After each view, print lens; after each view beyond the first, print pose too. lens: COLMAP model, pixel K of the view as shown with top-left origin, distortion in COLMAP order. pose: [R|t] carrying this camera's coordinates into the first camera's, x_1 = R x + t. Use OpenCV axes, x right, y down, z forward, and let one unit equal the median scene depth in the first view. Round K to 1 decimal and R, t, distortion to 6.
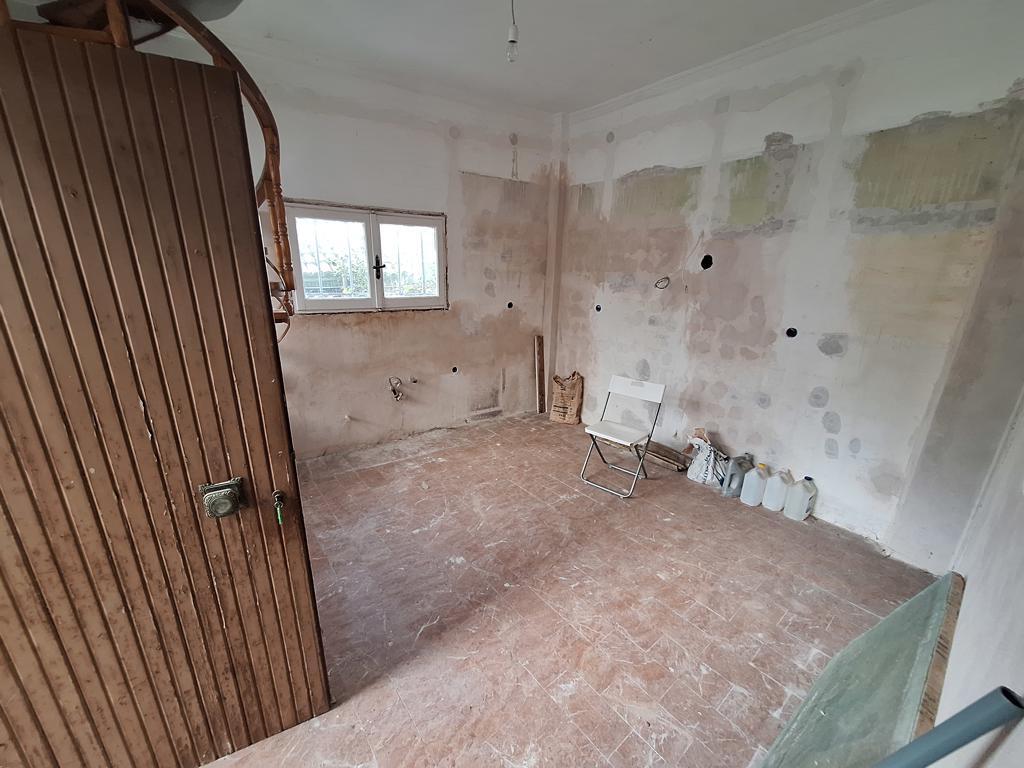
lens RADIAL K [[401.6, 0, 507.1], [0, 401.6, 389.9], [0, 0, 1]] dist [-0.000764, 0.000486]
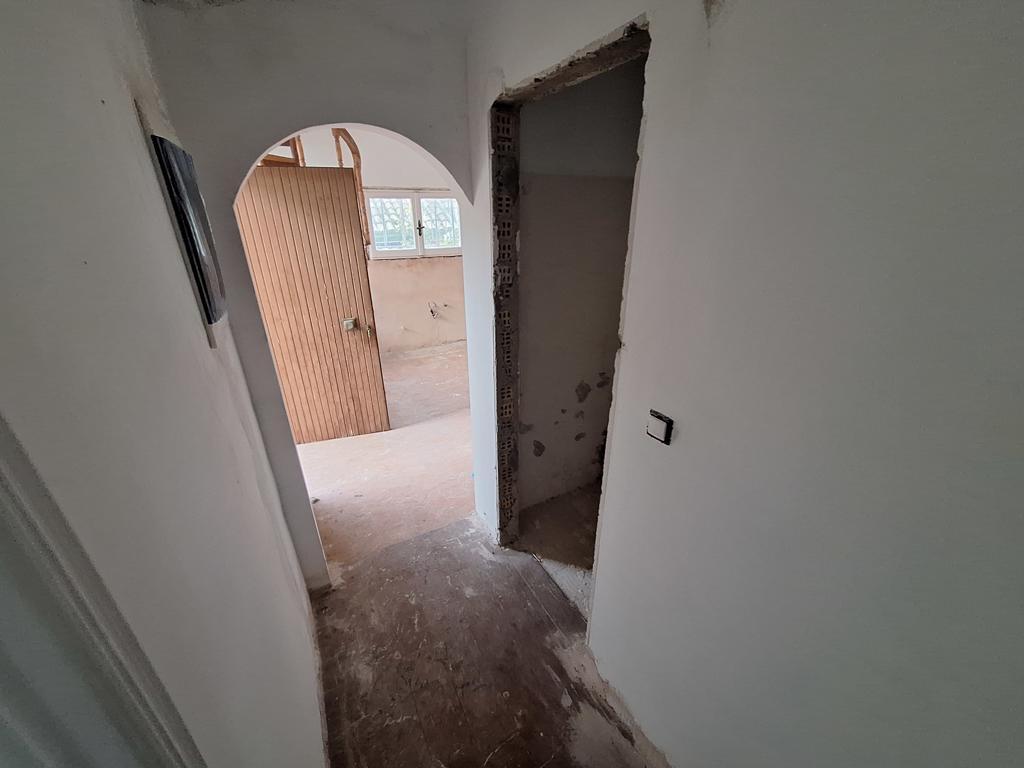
lens RADIAL K [[403.0, 0, 507.7], [0, 403.0, 390.5], [0, 0, 1]] dist [-0.002468, 0.000495]
pose [[0.987963, 0.035507, -0.150562, 0.261001], [-0.018134, 0.993174, 0.115228, 0.126819], [0.153626, -0.111110, 0.981862, -0.524854]]
